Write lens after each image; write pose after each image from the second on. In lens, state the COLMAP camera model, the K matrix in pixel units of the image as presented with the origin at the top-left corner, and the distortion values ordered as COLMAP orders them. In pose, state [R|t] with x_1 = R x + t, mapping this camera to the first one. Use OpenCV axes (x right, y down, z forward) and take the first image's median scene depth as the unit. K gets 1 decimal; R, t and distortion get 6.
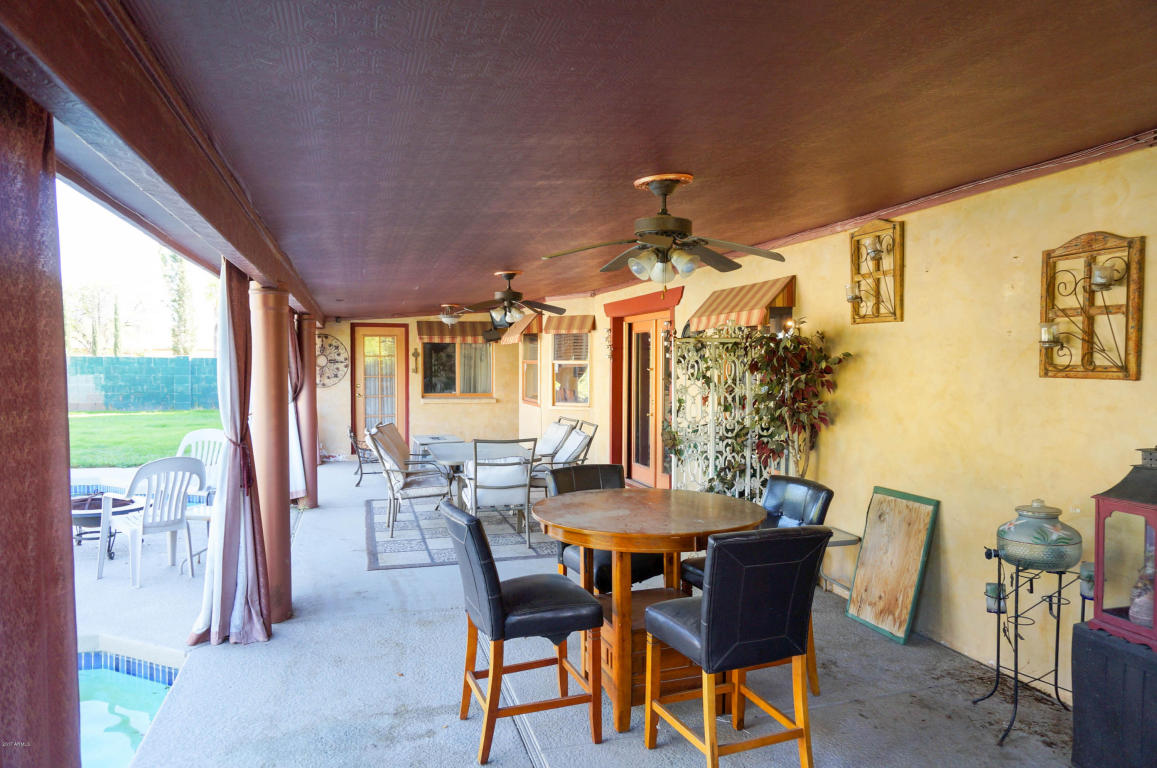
lens RADIAL K [[772.2, 0, 576.0], [0, 772.2, 385.2], [0, 0, 1]] dist [-0.028575, 0.020160]
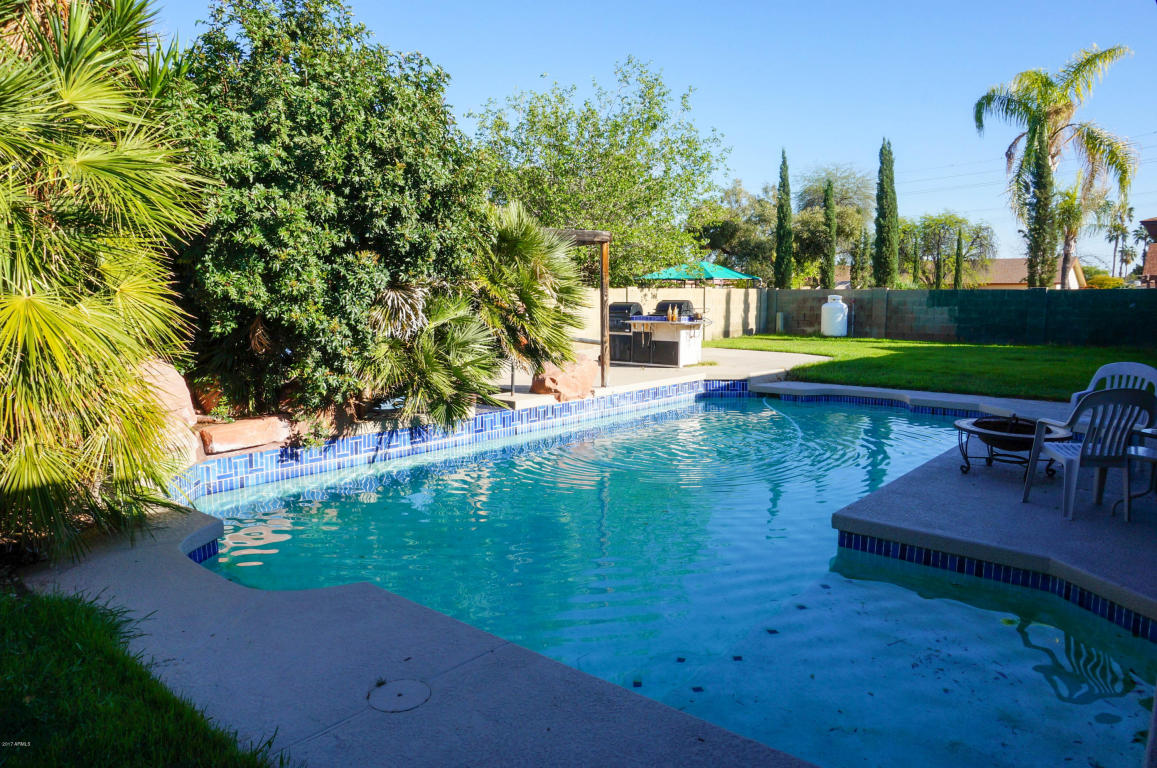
lens RADIAL K [[772.2, 0, 571.9], [0, 772.2, 382.9], [0, 0, 1]] dist [-0.028575, 0.020160]
pose [[0.554954, 0.086930, -0.827326, -0.062766], [-0.020643, 0.995658, 0.090770, 0.008540], [0.831625, -0.033295, 0.554339, -0.023713]]
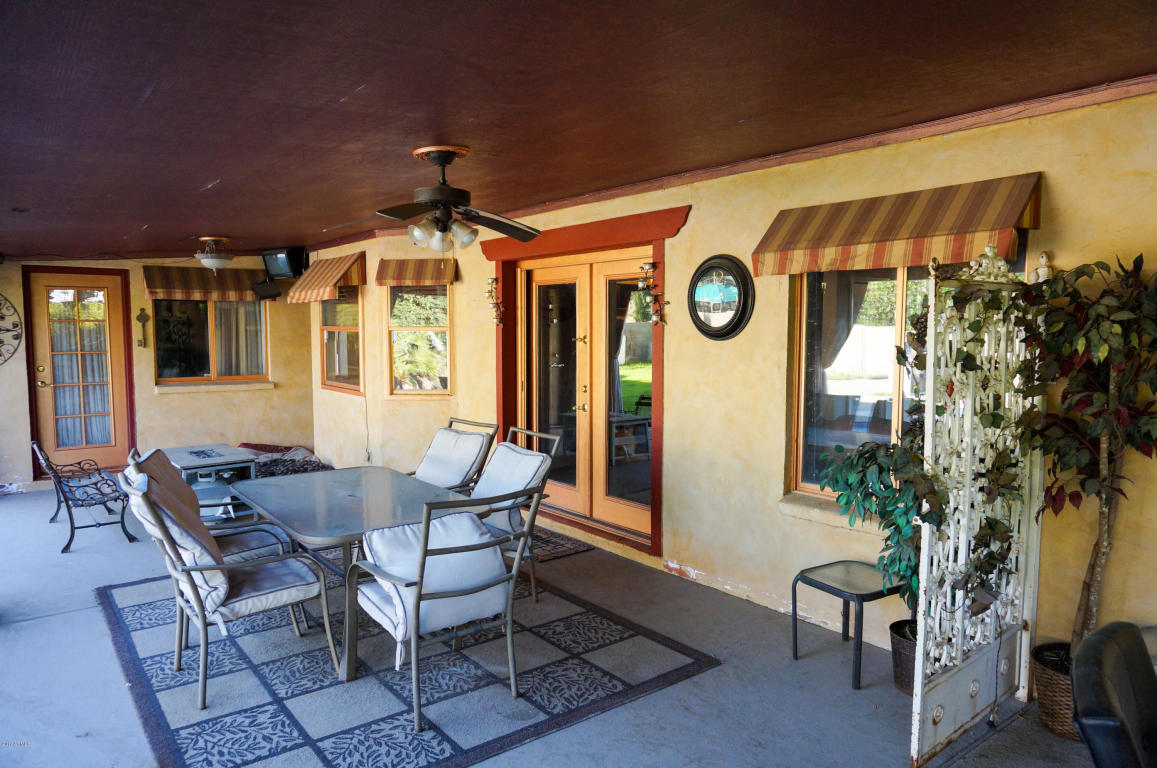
lens RADIAL K [[772.2, 0, 568.4], [0, 772.2, 389.4], [0, 0, 1]] dist [-0.028575, 0.020160]
pose [[0.933576, -0.032219, 0.356930, -0.107366], [0.014118, 0.998484, 0.053204, -0.009518], [-0.358103, -0.044630, 0.932615, 0.276803]]
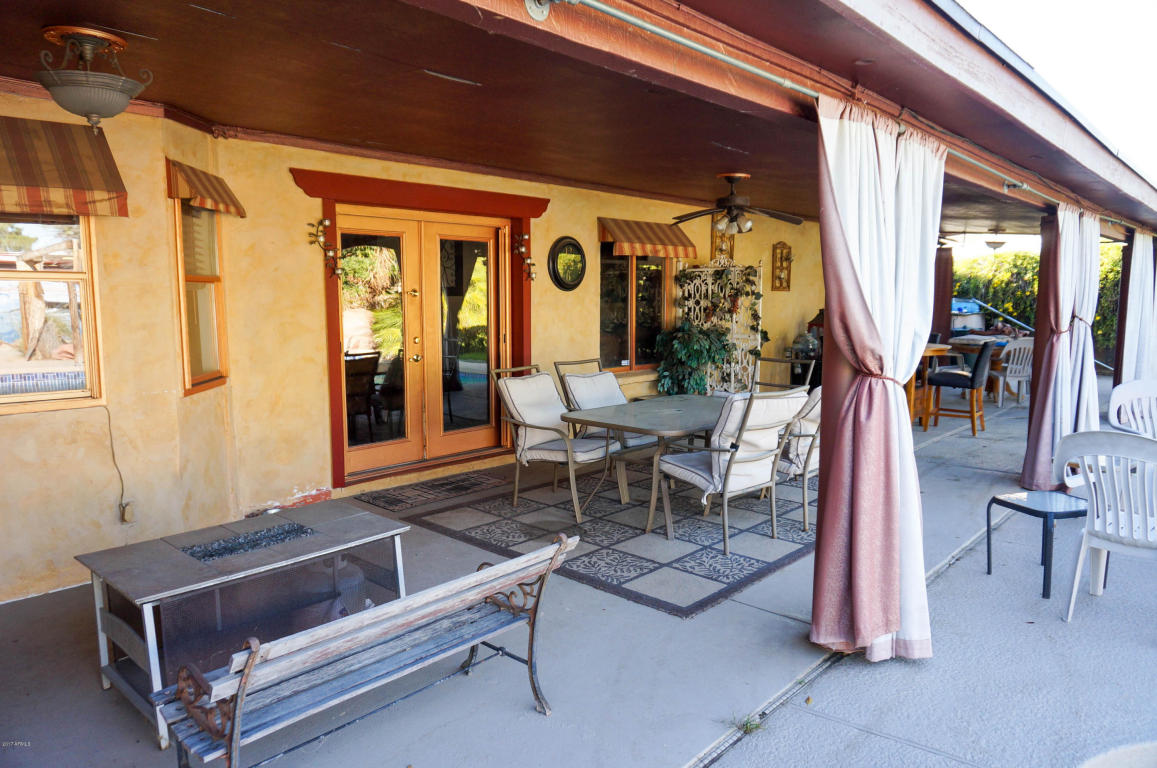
lens RADIAL K [[772.2, 0, 575.8], [0, 772.2, 375.7], [0, 0, 1]] dist [-0.028575, 0.020160]
pose [[-0.511467, -0.088675, 0.854715, -0.410204], [0.027683, 0.992445, 0.119529, -0.018076], [-0.858857, 0.084797, -0.505148, 0.884725]]
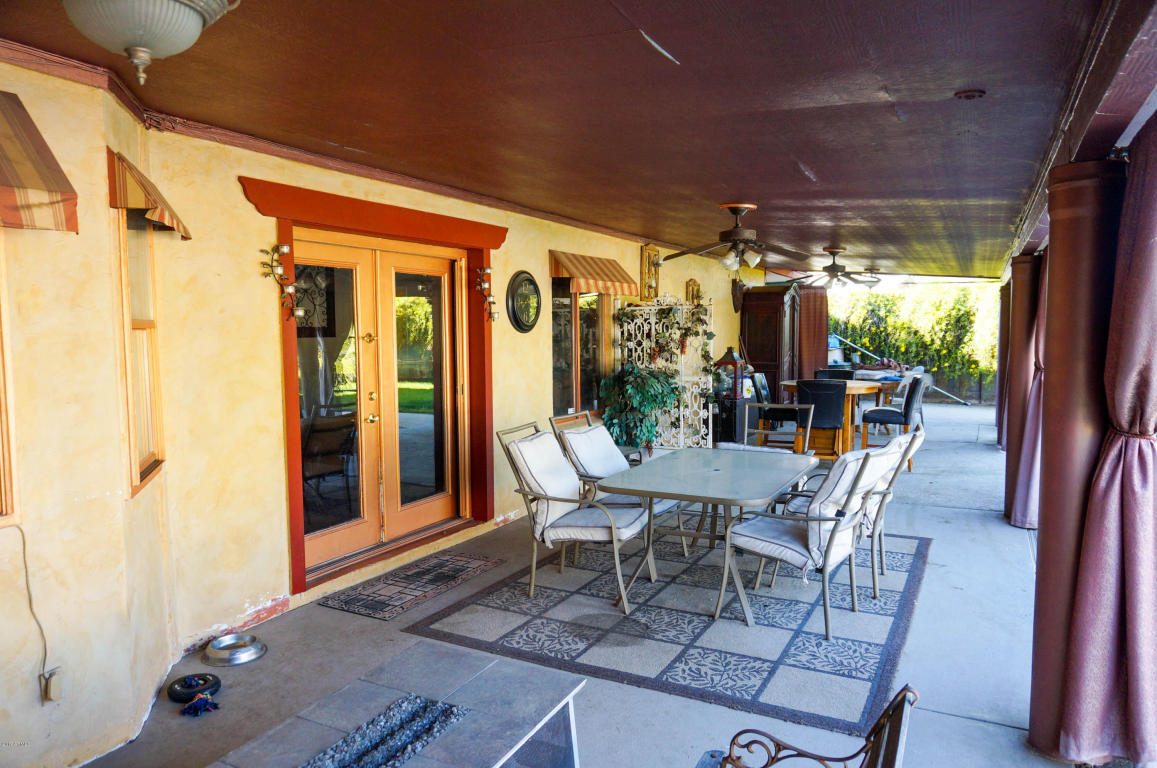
lens RADIAL K [[772.2, 0, 581.3], [0, 772.2, 377.7], [0, 0, 1]] dist [-0.028575, 0.020160]
pose [[-0.718233, -0.036610, 0.694839, -0.287659], [0.030722, 0.995972, 0.084232, -0.024346], [-0.695124, 0.081845, -0.714216, 0.930860]]
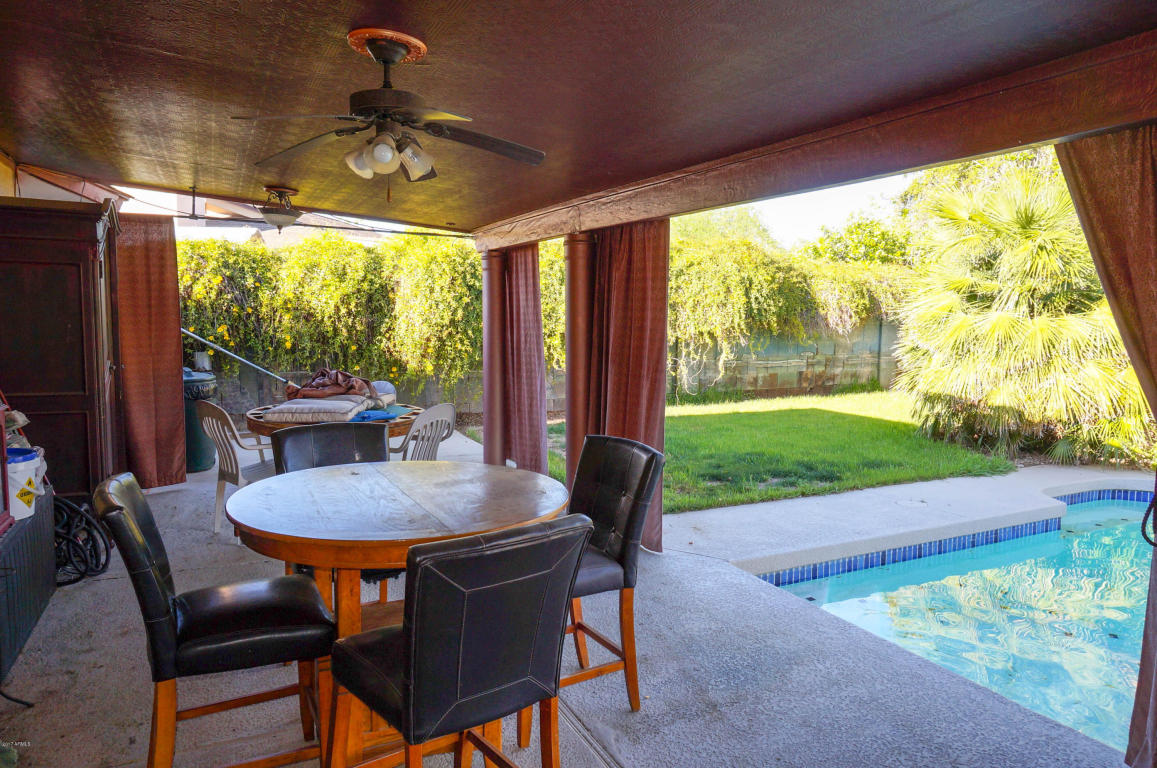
lens RADIAL K [[772.2, 0, 567.6], [0, 772.2, 381.8], [0, 0, 1]] dist [-0.028575, 0.020160]
pose [[-0.989421, 0.004150, -0.145013, 0.013291], [-0.013530, 0.992594, 0.120724, -0.009060], [0.144440, 0.121408, -0.982037, 0.495695]]
